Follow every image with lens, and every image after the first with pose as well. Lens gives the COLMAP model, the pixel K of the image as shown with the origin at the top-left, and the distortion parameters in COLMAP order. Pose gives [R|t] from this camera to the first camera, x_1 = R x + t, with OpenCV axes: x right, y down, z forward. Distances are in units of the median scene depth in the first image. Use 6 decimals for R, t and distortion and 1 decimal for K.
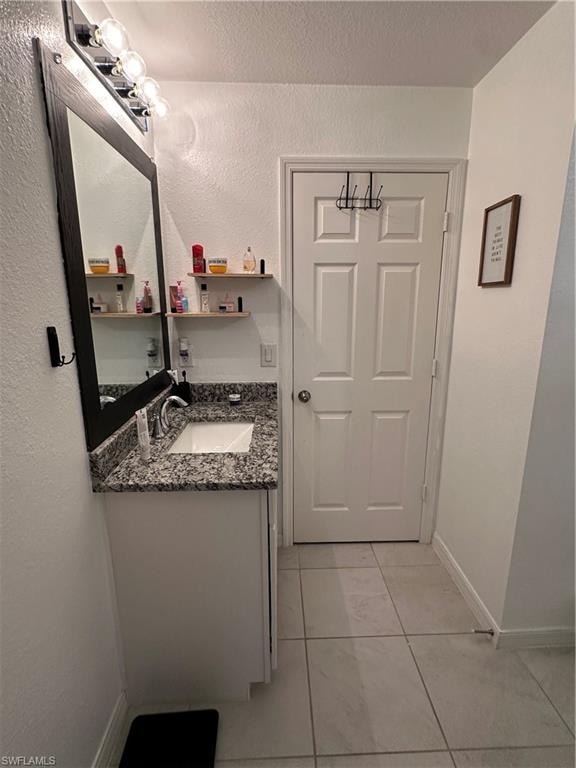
lens RADIAL K [[384.5, 0, 289.2], [0, 384.5, 386.9], [0, 0, 1]] dist [-0.005579, -0.001172]
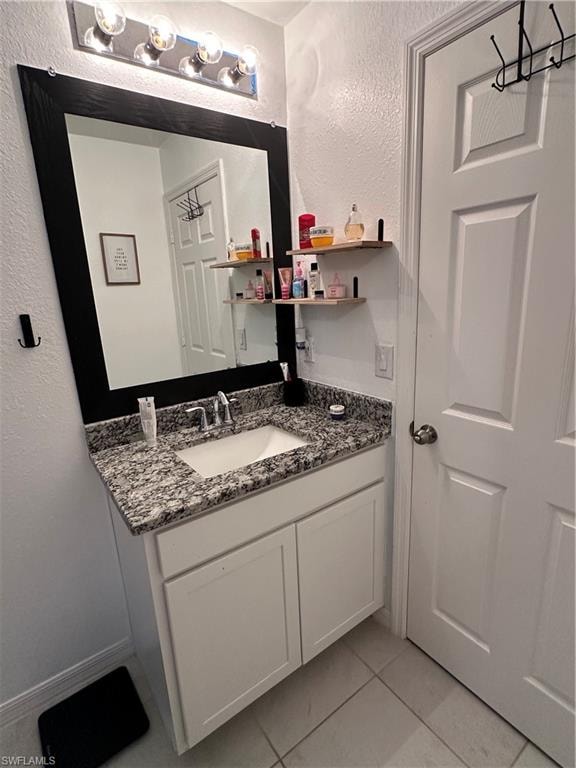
lens RADIAL K [[384.5, 0, 288.9], [0, 384.5, 386.7], [0, 0, 1]] dist [-0.005579, -0.001172]
pose [[0.561061, 0.187346, -0.806295, 0.432169], [-0.148584, 0.981025, 0.124552, -0.102976], [0.814330, 0.049922, 0.578251, 0.491087]]
